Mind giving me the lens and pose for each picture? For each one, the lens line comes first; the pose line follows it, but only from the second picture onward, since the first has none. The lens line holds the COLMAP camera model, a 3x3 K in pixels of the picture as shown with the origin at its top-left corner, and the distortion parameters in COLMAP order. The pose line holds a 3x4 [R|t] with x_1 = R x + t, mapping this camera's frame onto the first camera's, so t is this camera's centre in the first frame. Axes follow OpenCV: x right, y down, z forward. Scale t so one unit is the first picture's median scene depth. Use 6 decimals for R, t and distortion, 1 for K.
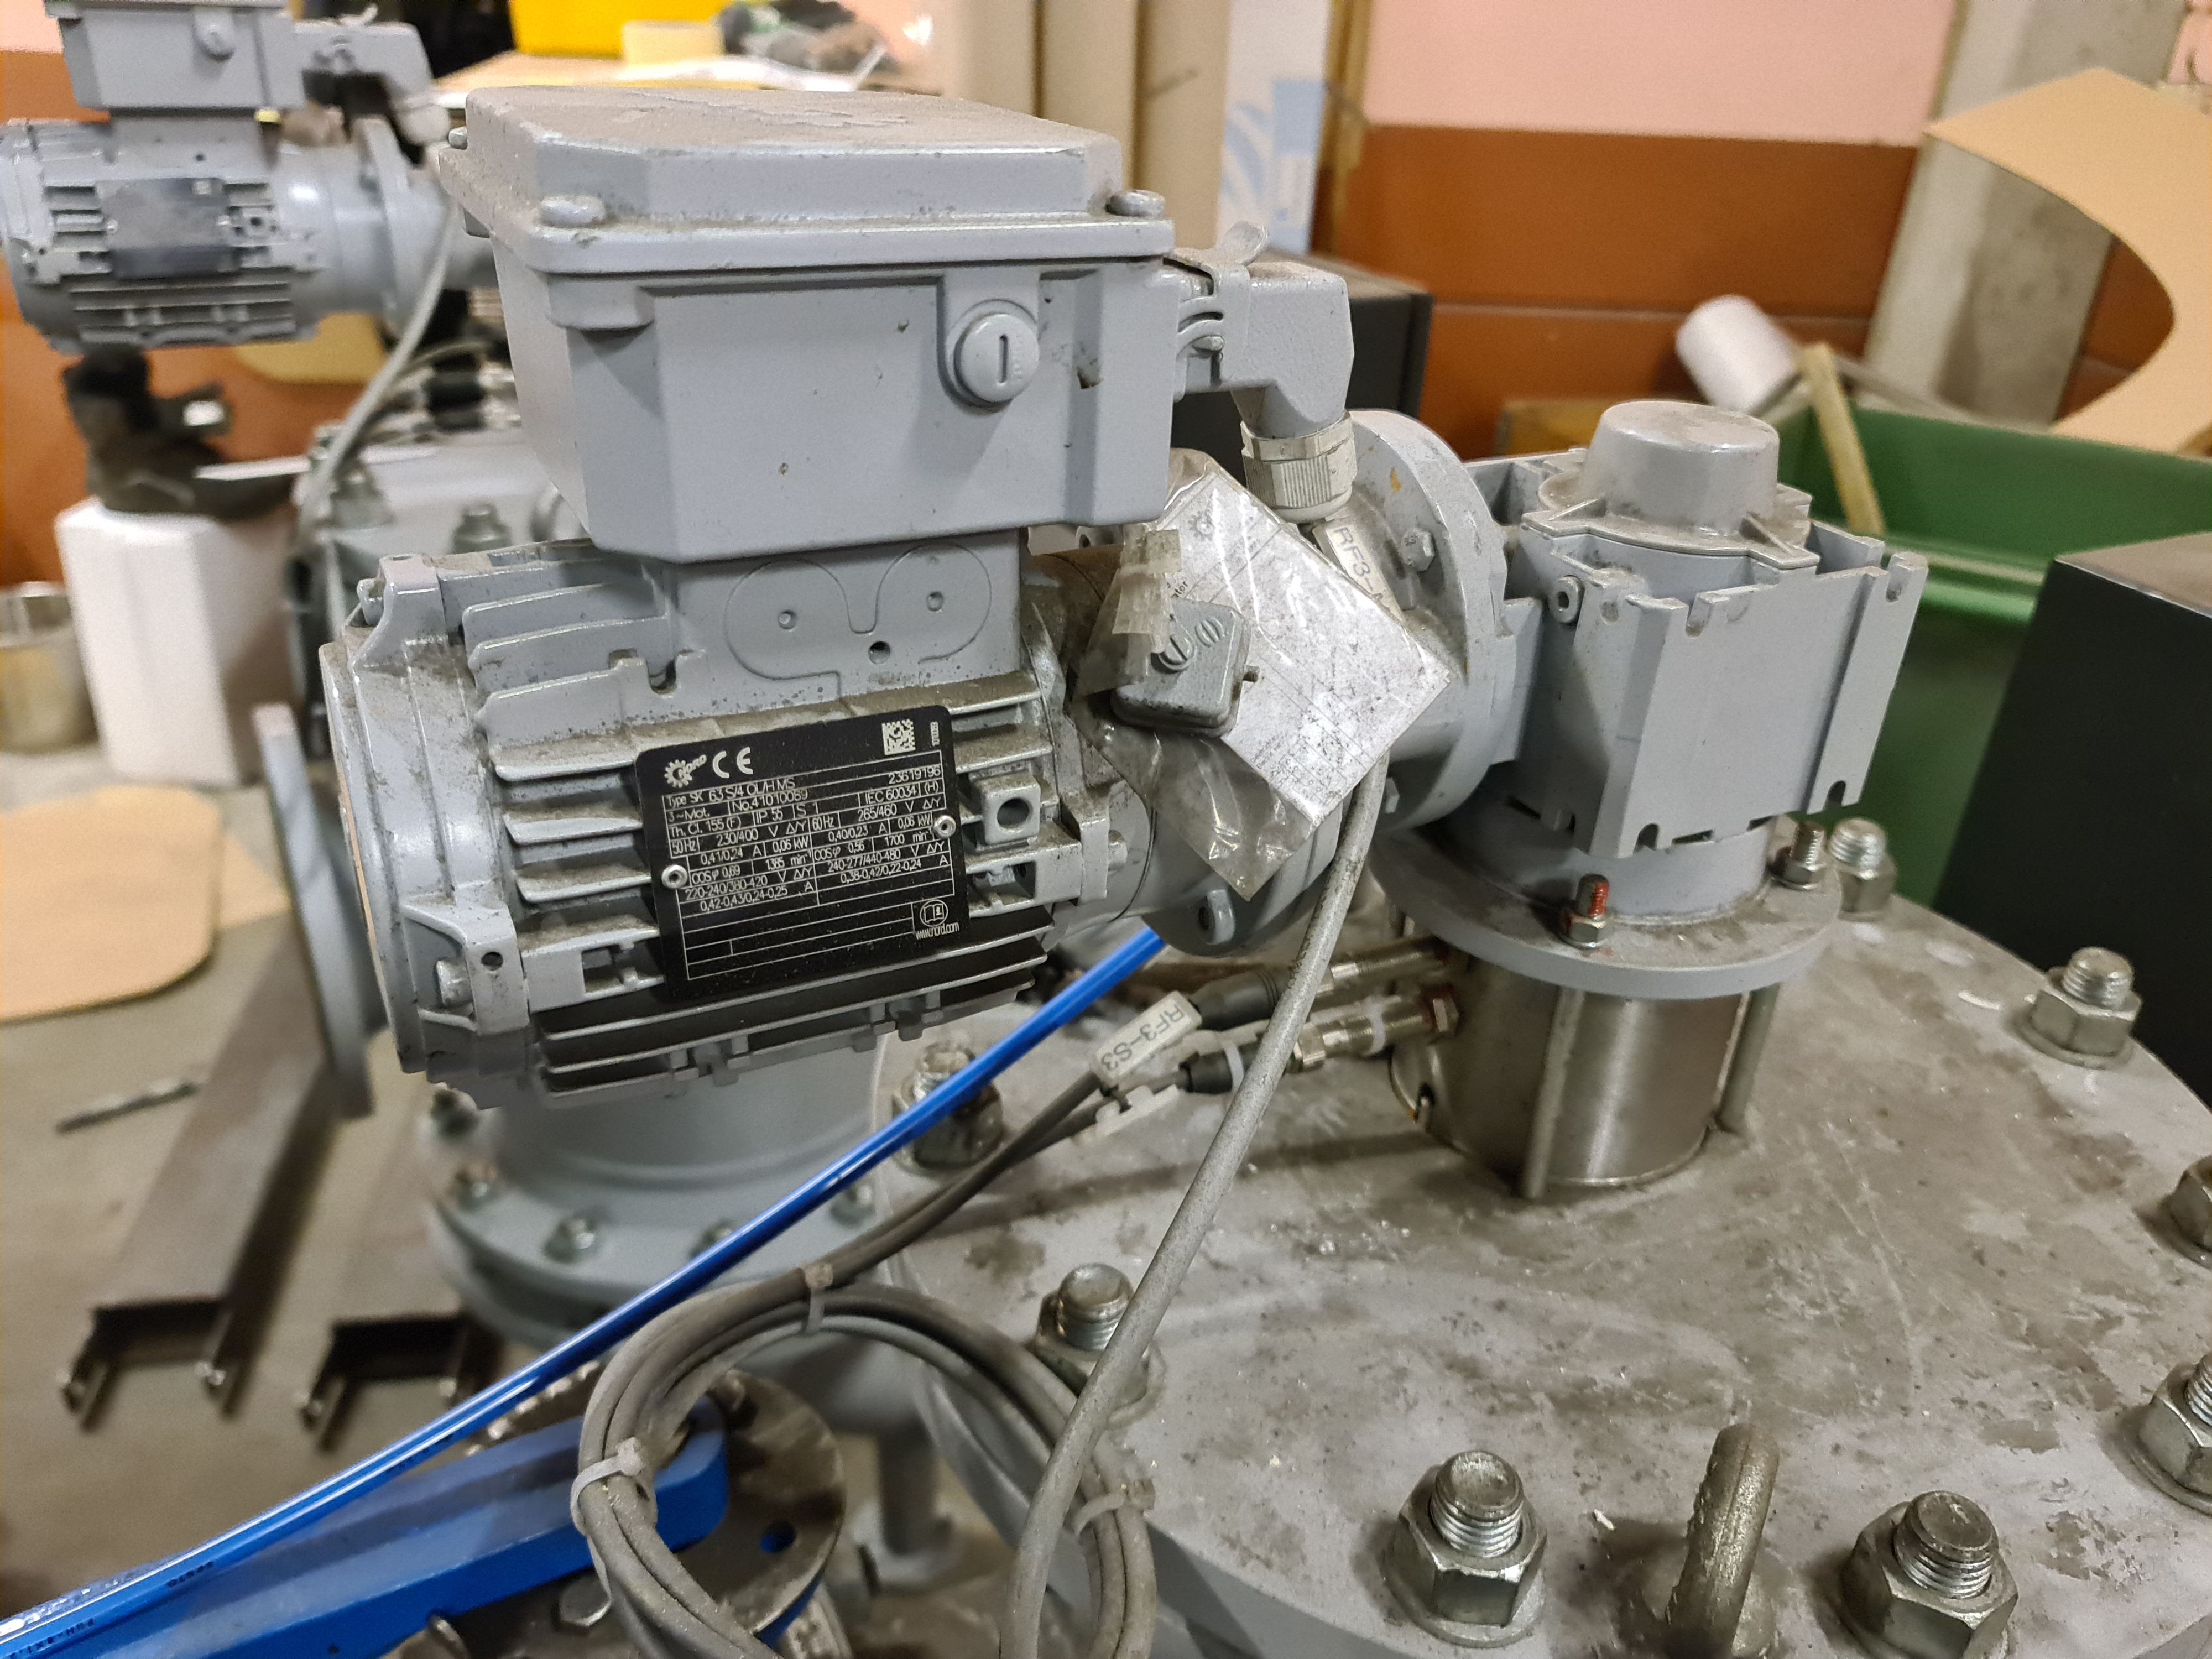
lens RADIAL K [[1634.8, 0, 1106.0], [0, 1634.8, 829.5], [0, 0, 1]] dist [0.036875, -0.005577]
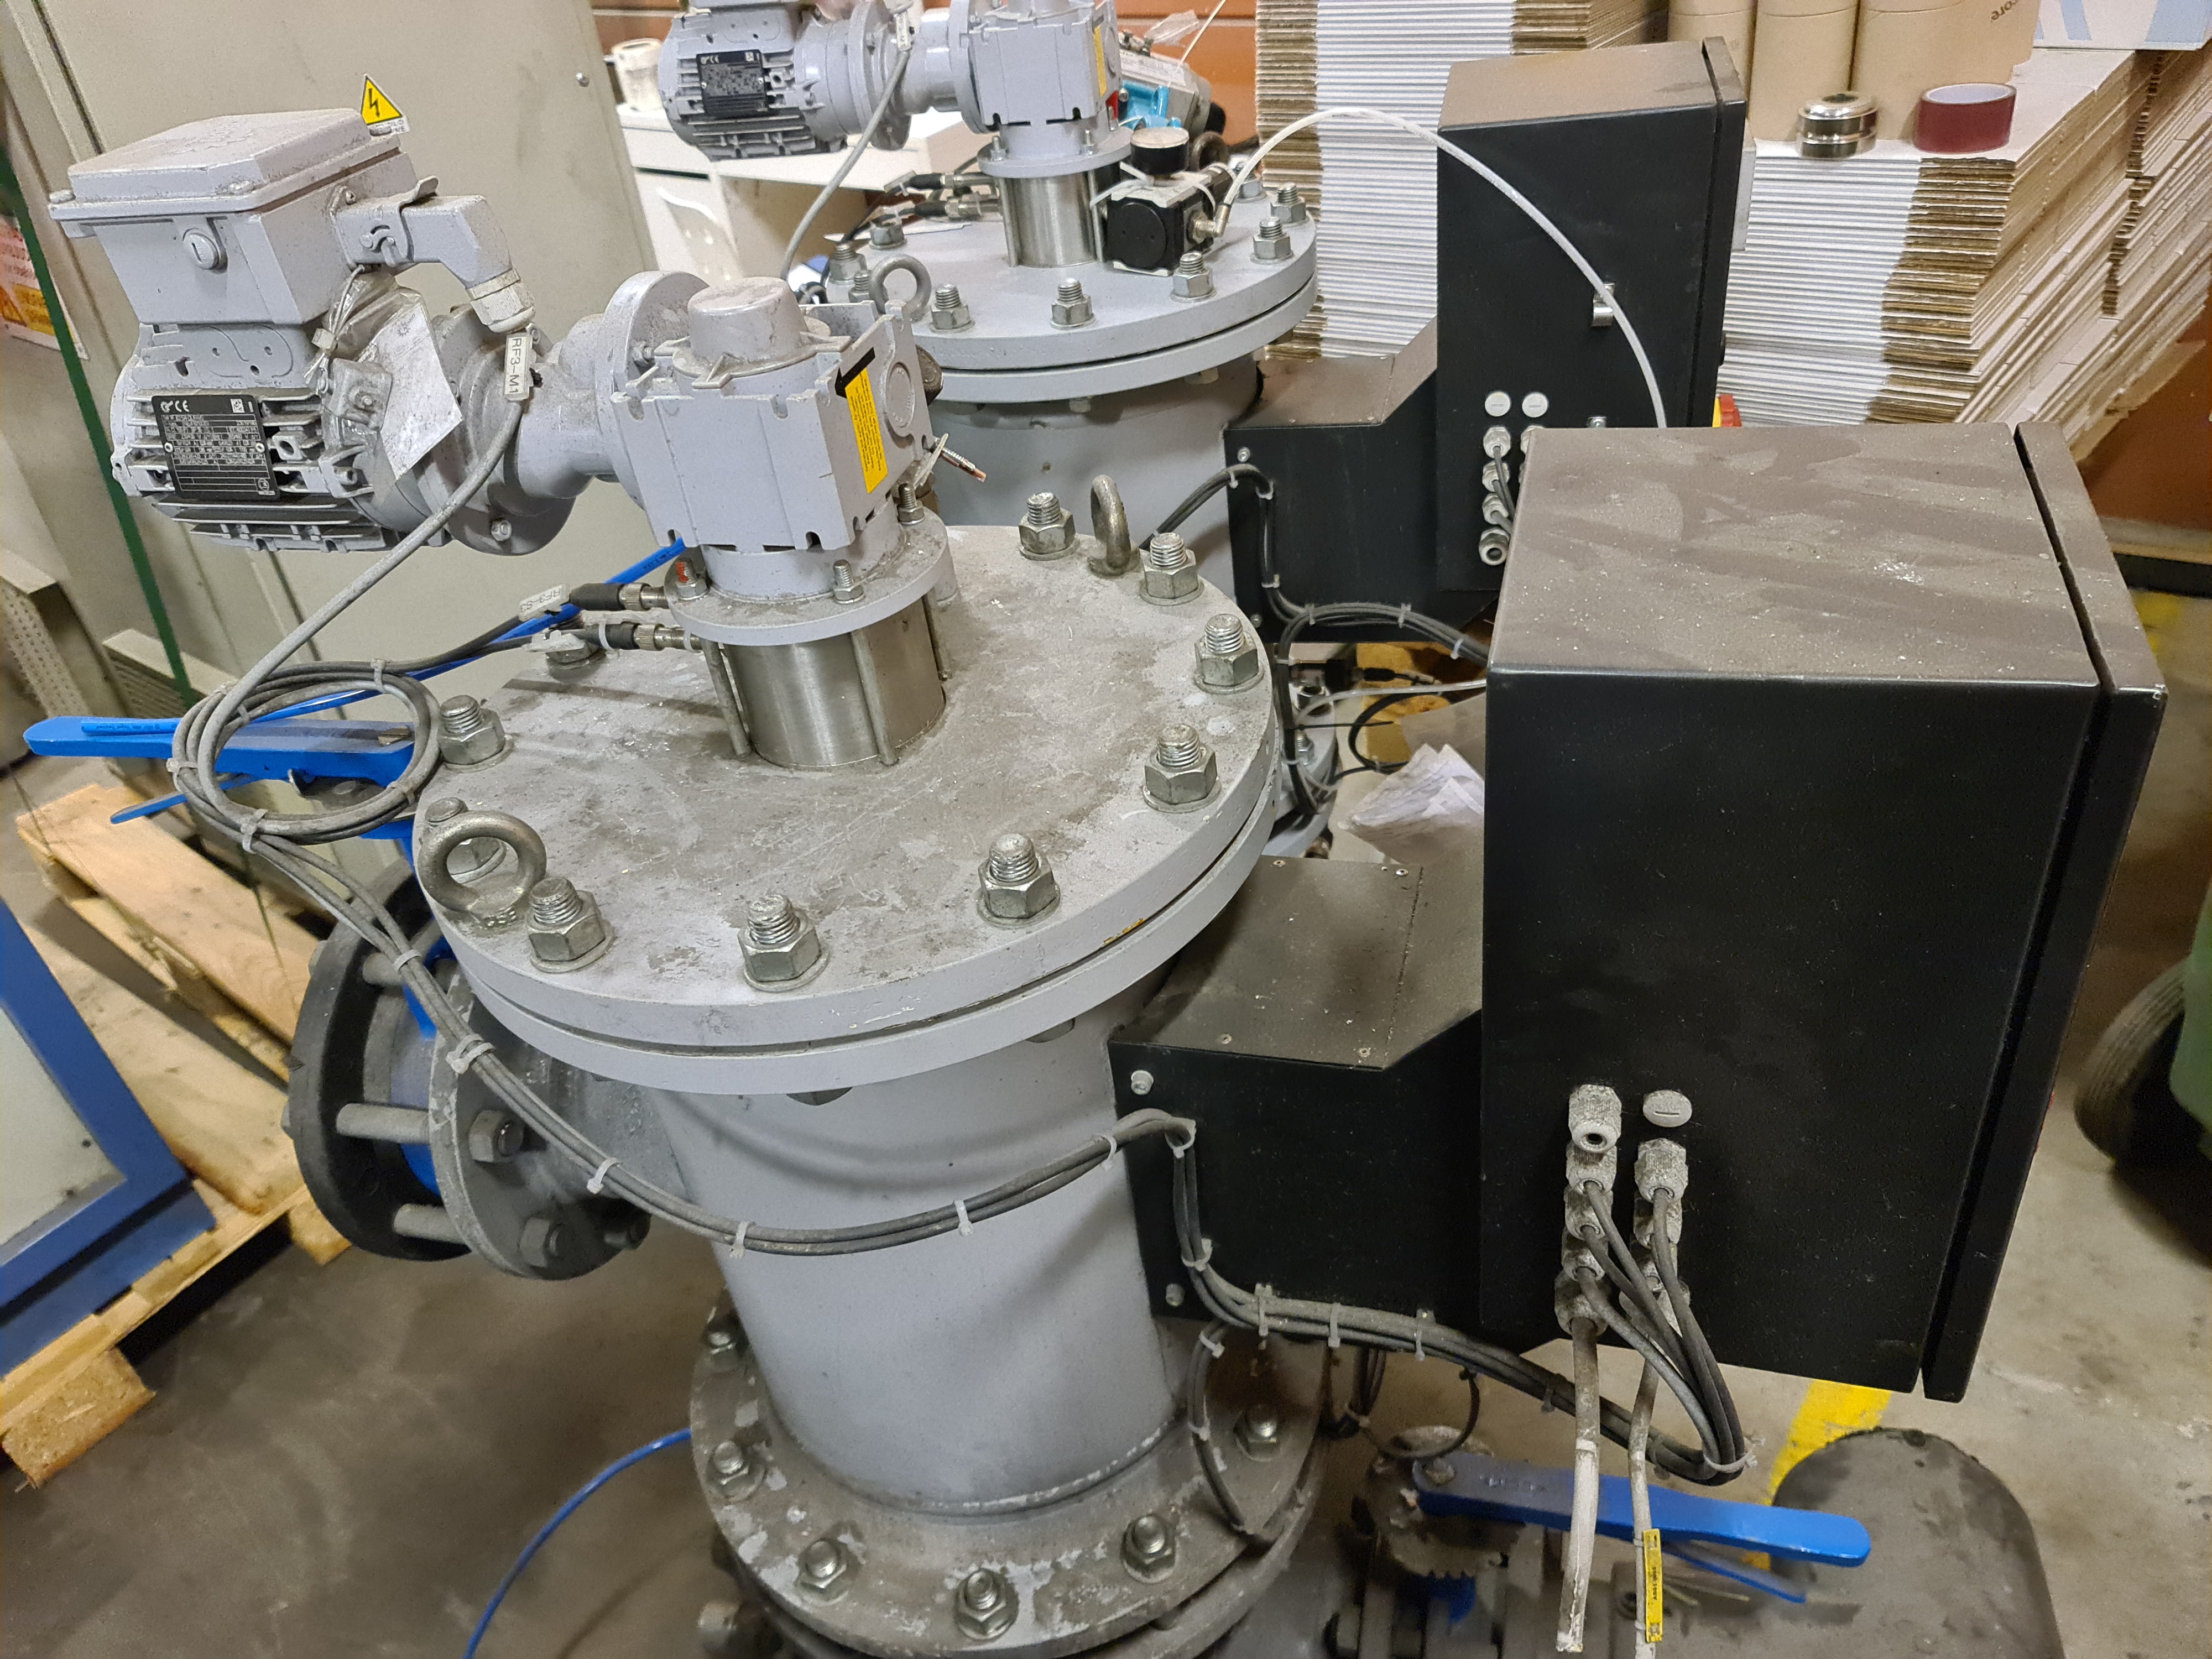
lens RADIAL K [[1634.8, 0, 1106.0], [0, 1634.8, 829.5], [0, 0, 1]] dist [0.036875, -0.005577]
pose [[0.768340, 0.270005, -0.580303, 2.450074], [-0.184824, 0.961636, 0.202720, -0.187221], [0.612776, -0.048504, 0.788767, -0.180388]]
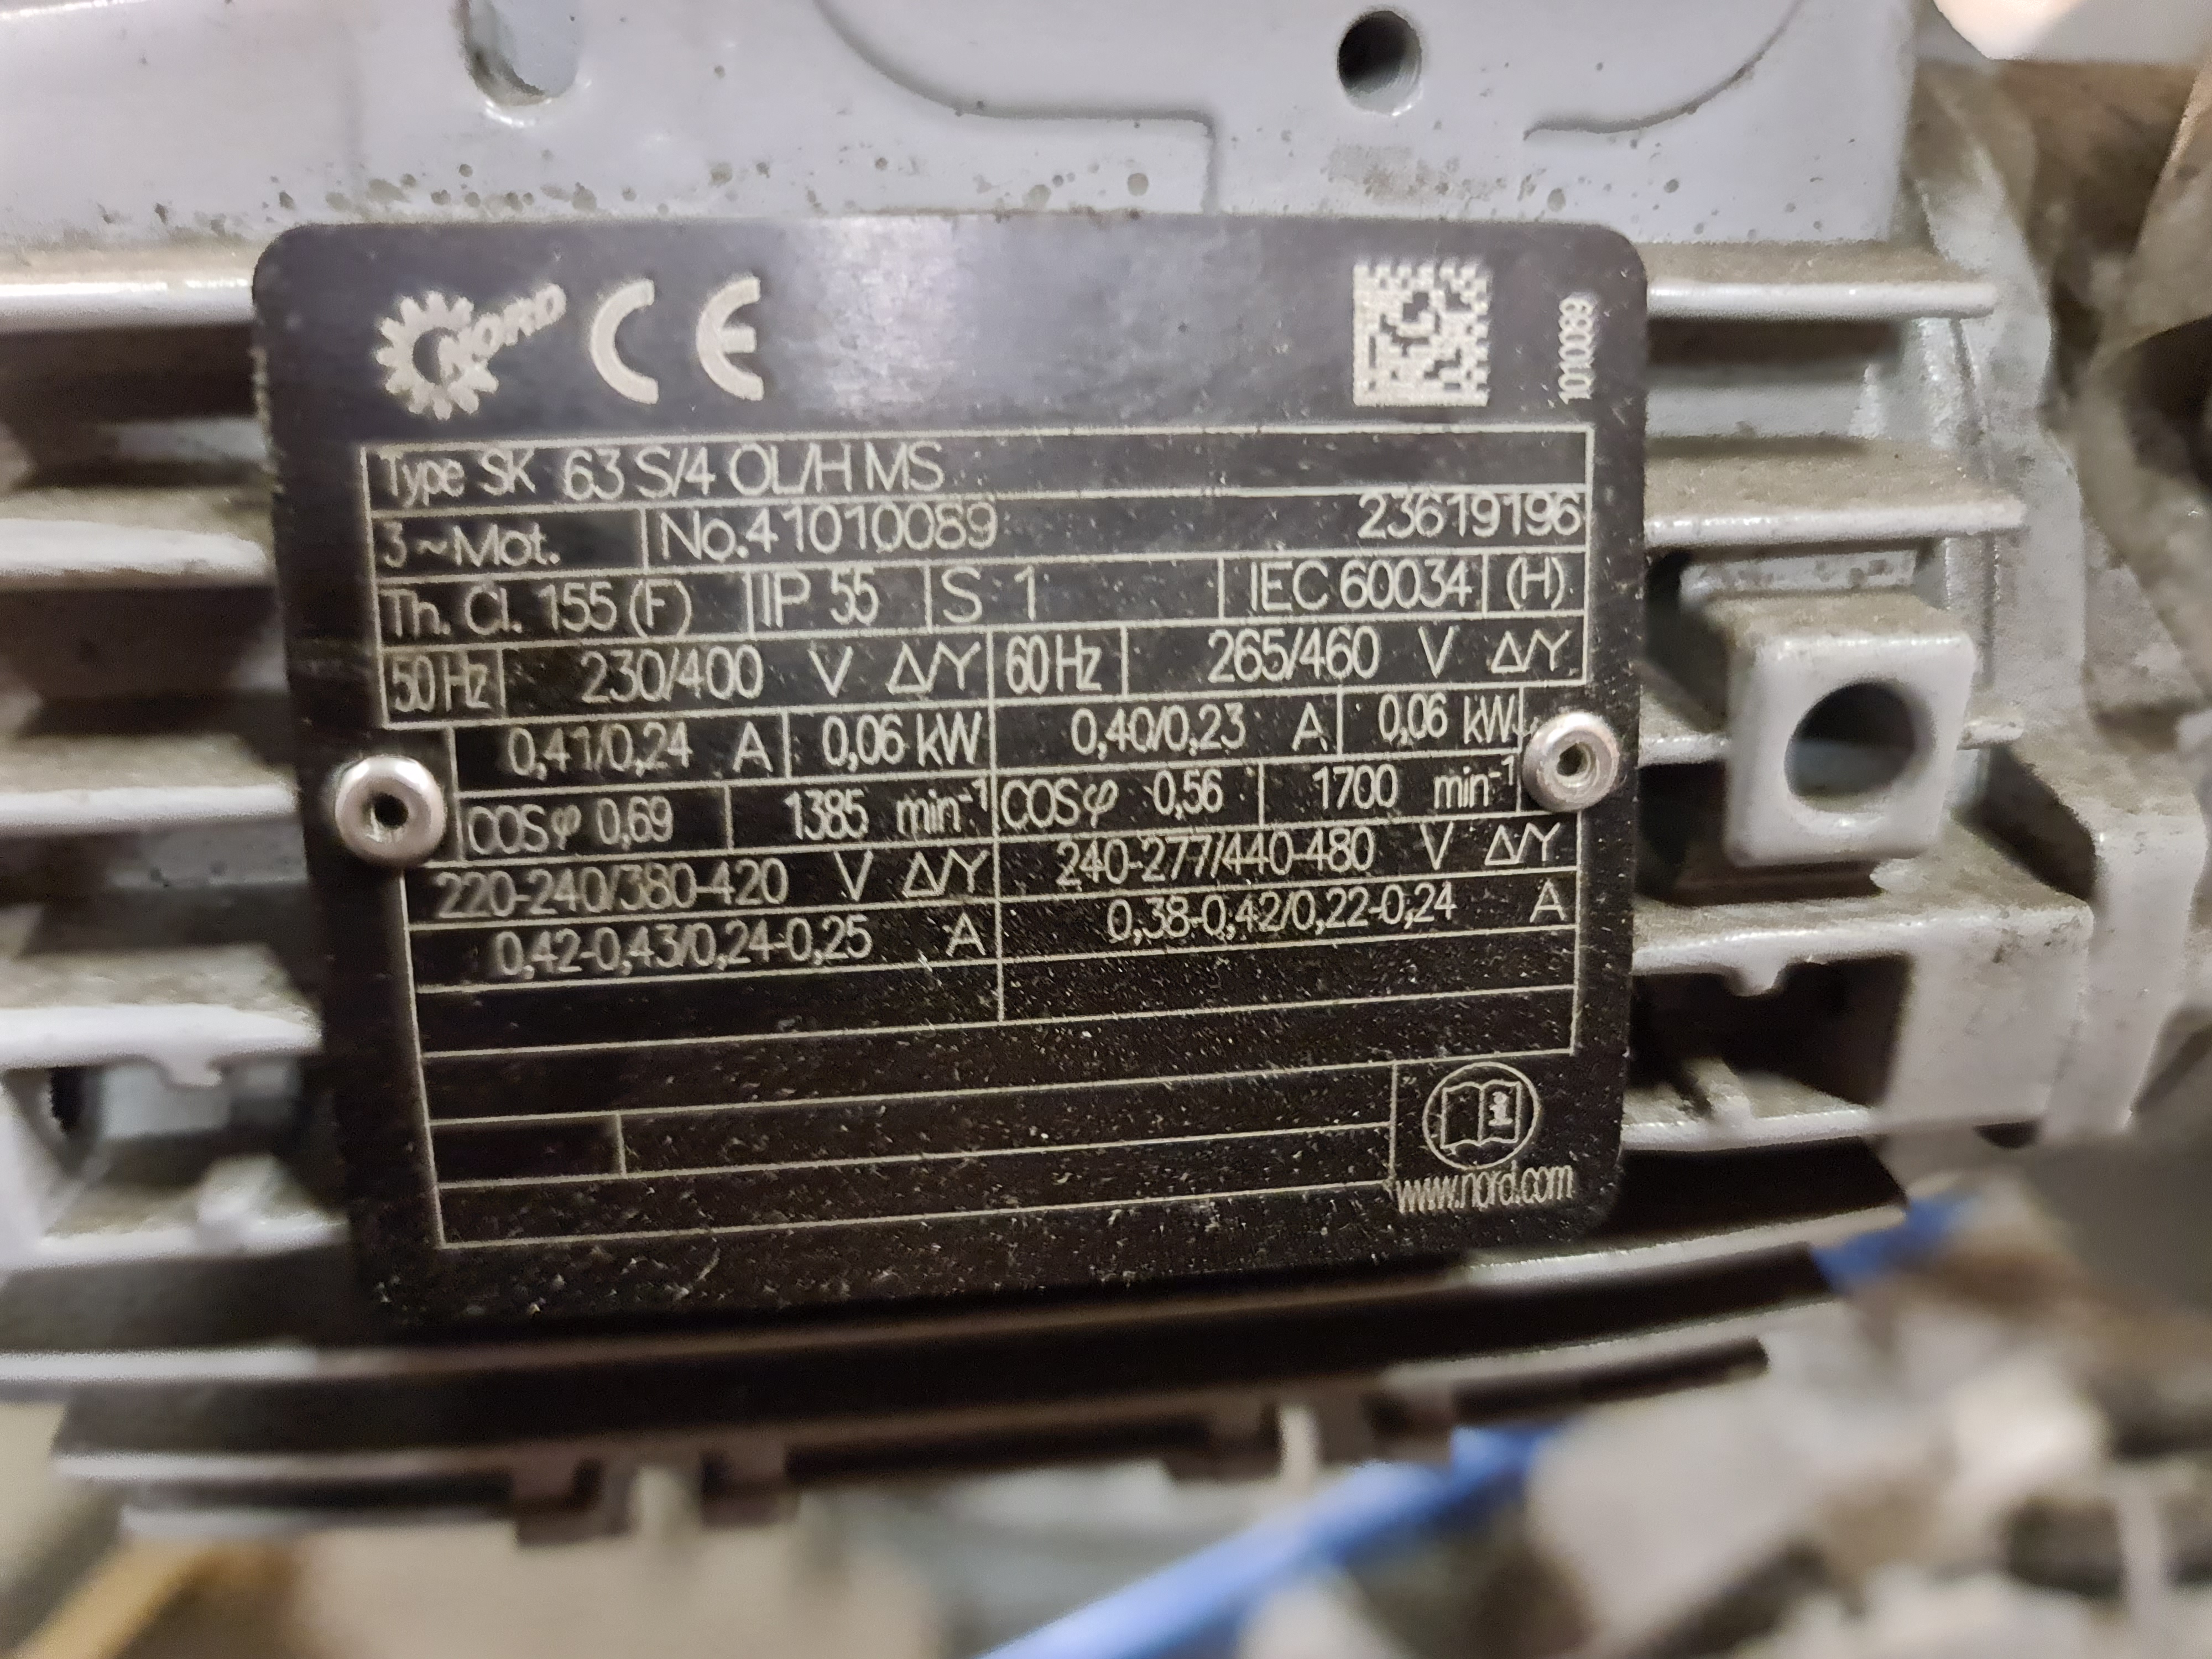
lens RADIAL K [[1730.0, 0, 1143.2], [0, 1730.0, 785.3], [0, 0, 1]] dist [-0.220211, 0.415553]
pose [[0.955376, 0.102518, -0.277033, -0.090965], [-0.125982, 0.989684, -0.068222, 0.026964], [0.267182, 0.100079, 0.958435, 0.762363]]
